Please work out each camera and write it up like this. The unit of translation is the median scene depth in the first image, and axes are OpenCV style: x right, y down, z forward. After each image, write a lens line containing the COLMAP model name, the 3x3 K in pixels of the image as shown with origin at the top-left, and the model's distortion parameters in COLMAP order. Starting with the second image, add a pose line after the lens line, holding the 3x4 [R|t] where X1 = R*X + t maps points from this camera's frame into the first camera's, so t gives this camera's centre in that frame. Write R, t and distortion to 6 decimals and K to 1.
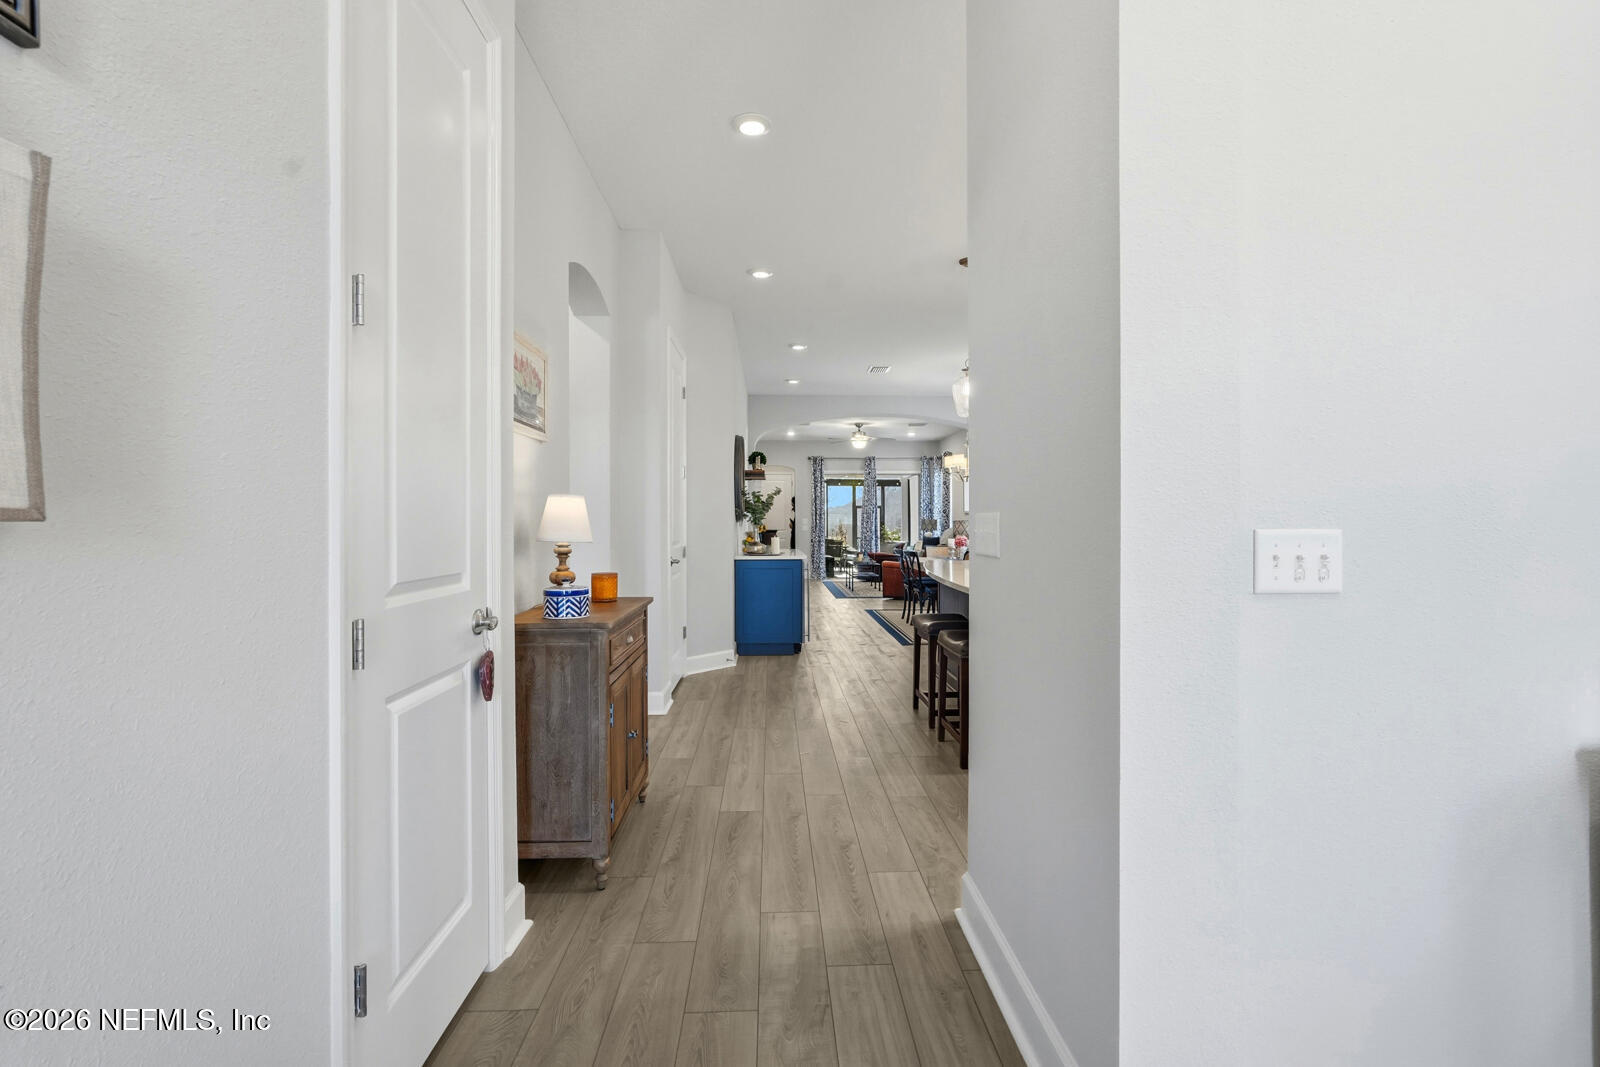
lens RADIAL K [[727.1, 0, 779.5], [0, 727.1, 531.1], [0, 0, 1]] dist [-0.021248, -0.000129]
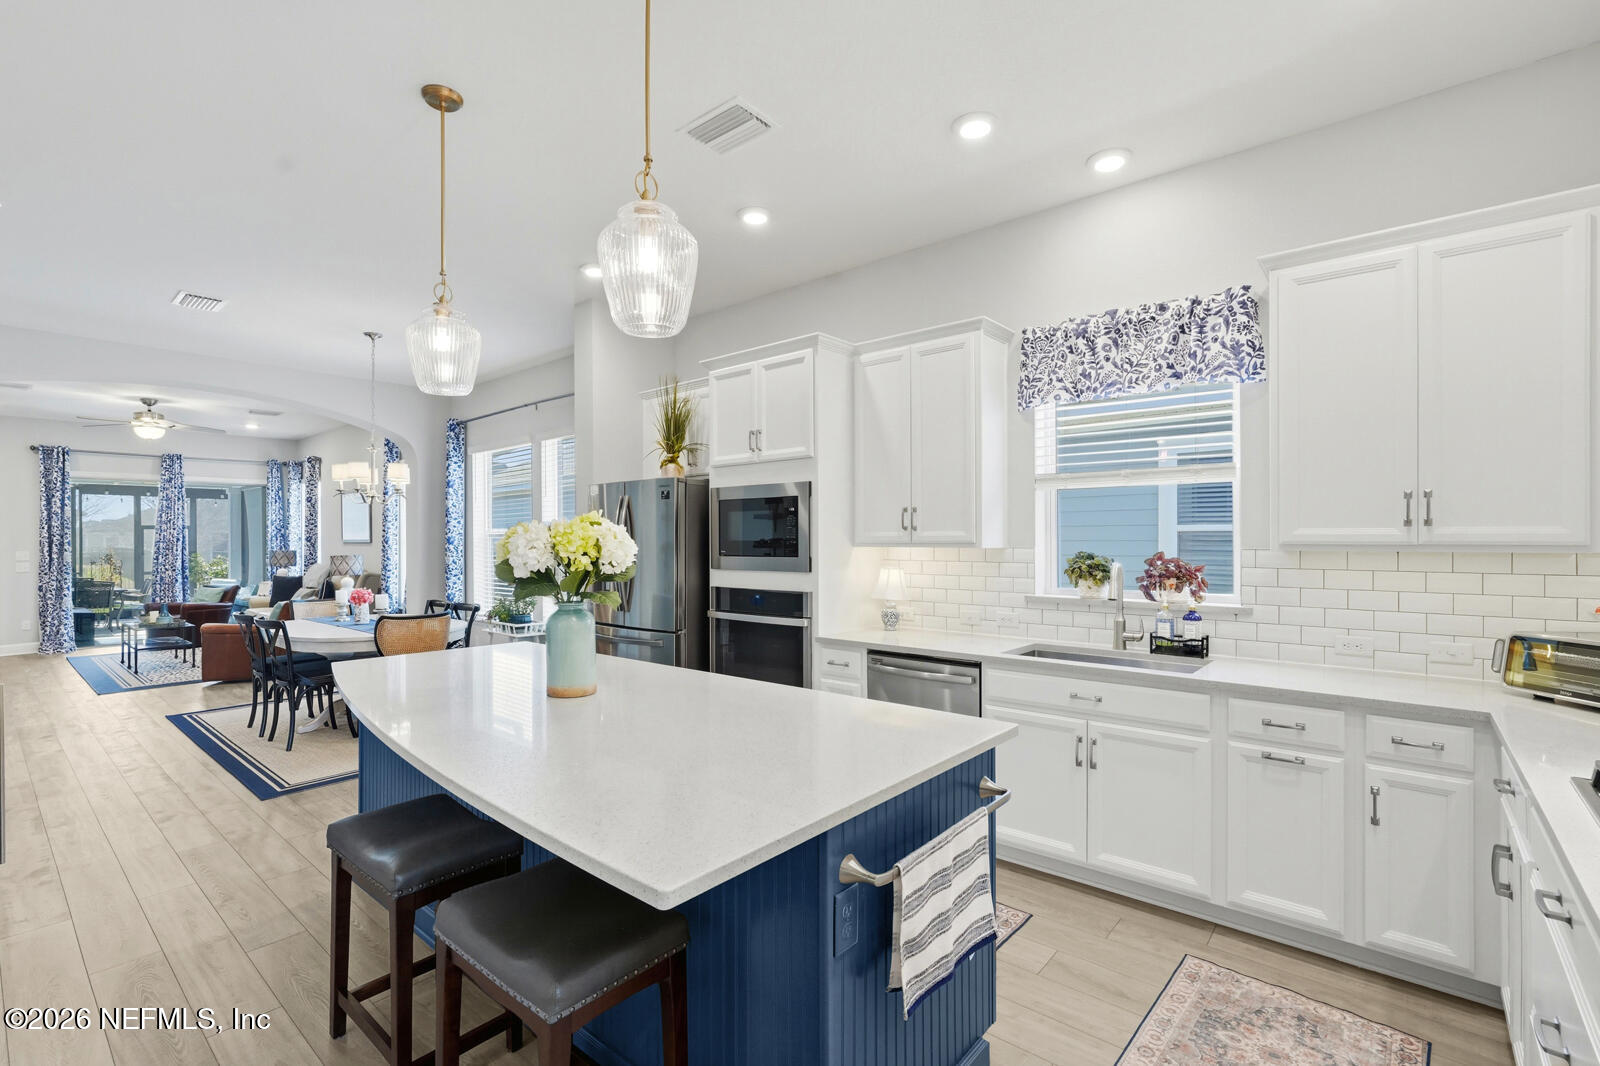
lens RADIAL K [[722.5, 0, 805.4], [0, 722.5, 538.7], [0, 0, 1]] dist [0.000633, 0.001410]
pose [[0.661189, -0.000562, 0.750219, 0.014667], [0.010671, 0.999906, -0.008656, -0.016031], [-0.750143, 0.013728, 0.661133, 0.155782]]
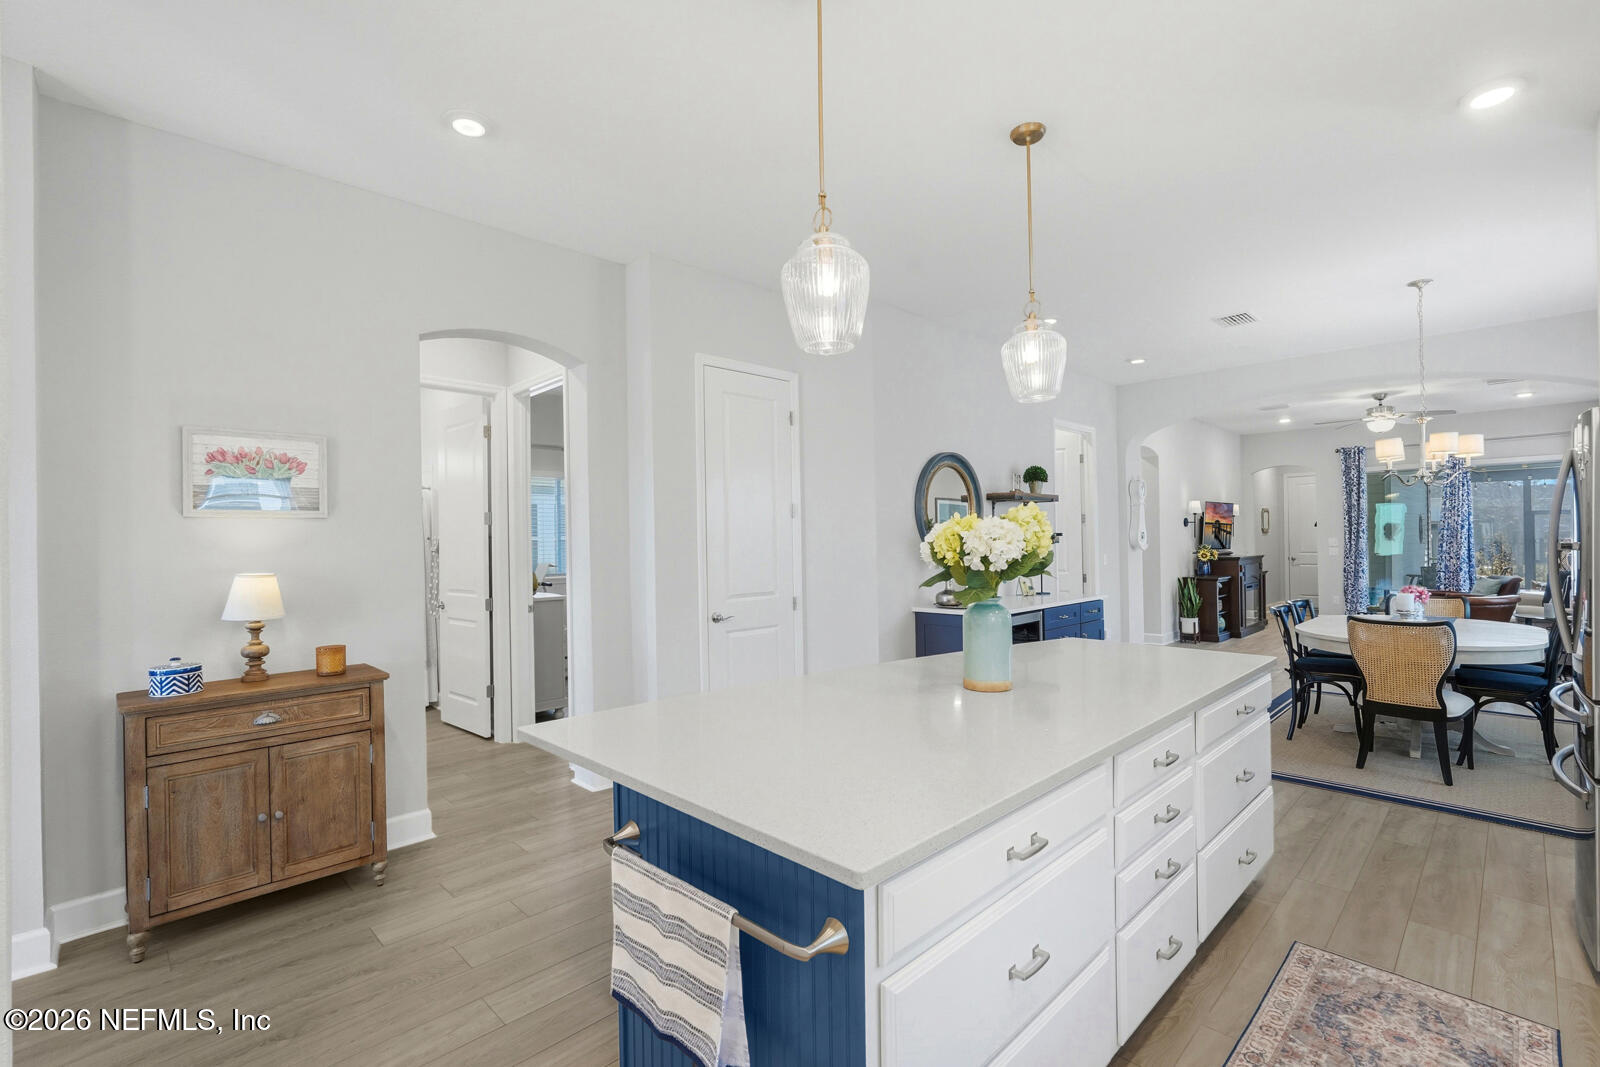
lens RADIAL K [[704.2, 0, 792.8], [0, 704.2, 542.7], [0, 0, 1]] dist [0.022197, -0.000082]
pose [[0.681974, -0.004924, -0.731360, 0.189879], [0.007163, 0.999974, -0.000053, -0.016987], [0.731341, -0.005203, 0.681992, 0.160130]]
